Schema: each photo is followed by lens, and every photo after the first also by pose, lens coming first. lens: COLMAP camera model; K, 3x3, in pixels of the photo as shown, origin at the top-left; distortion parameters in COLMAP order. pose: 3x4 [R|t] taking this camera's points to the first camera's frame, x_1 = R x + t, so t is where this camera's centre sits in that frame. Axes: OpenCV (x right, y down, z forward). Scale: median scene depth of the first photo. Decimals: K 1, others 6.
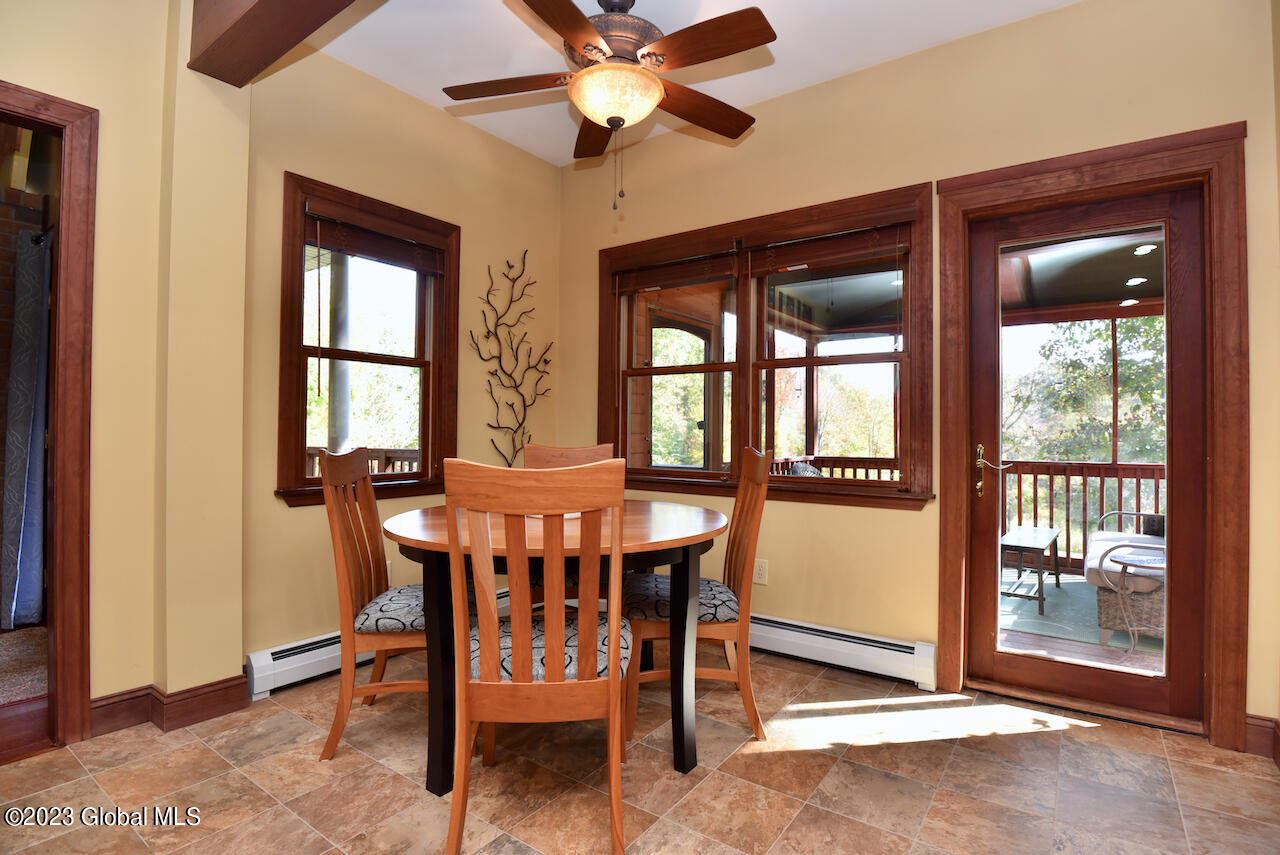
lens RADIAL K [[628.1, 0, 644.9], [0, 628.1, 426.0], [0, 0, 1]] dist [-0.026943, -0.000319]
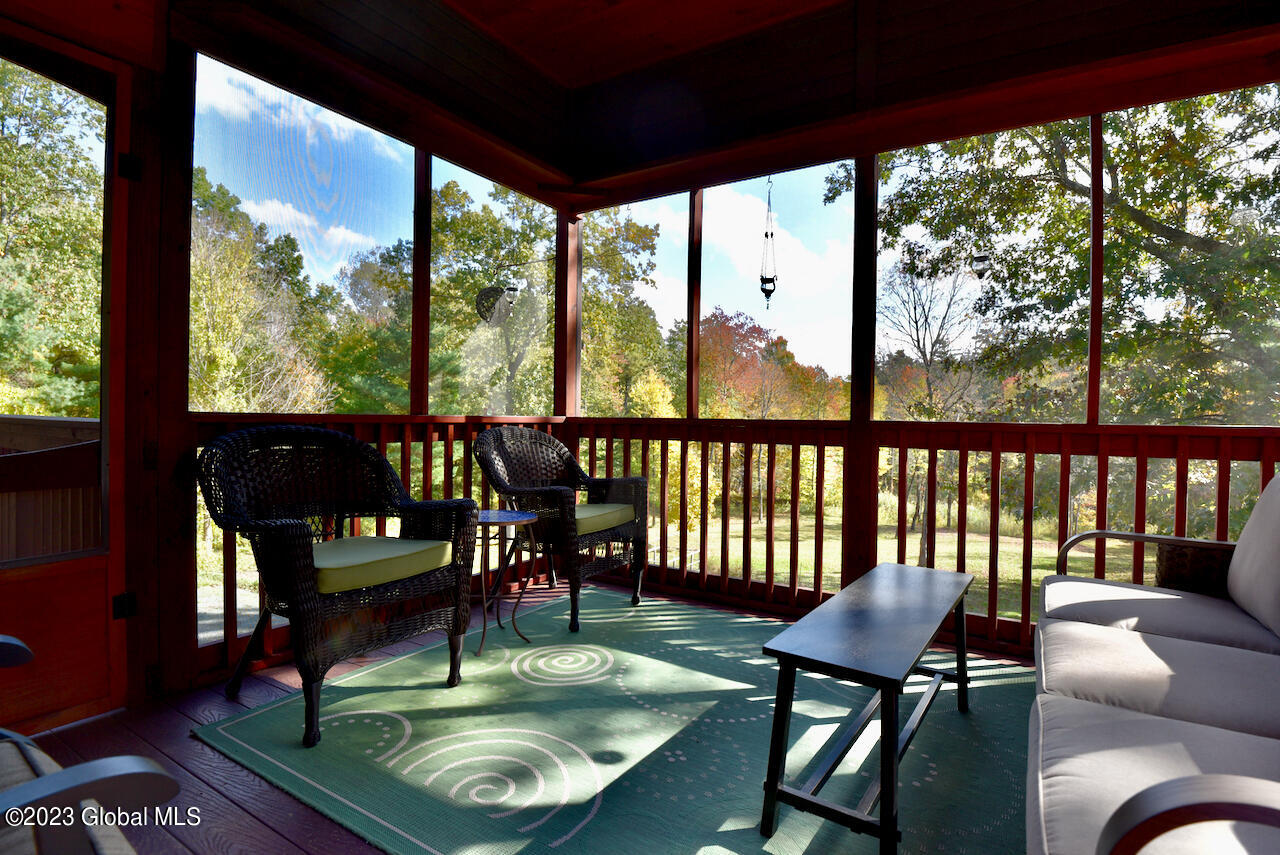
lens RADIAL K [[637.9, 0, 627.9], [0, 637.9, 423.5], [0, 0, 1]] dist [-0.029038, -0.000846]
pose [[0.998389, 0.006926, 0.056315, 0.367756], [-0.008392, 0.999631, 0.025840, 0.048993], [-0.056115, -0.026271, 0.998079, 0.524561]]
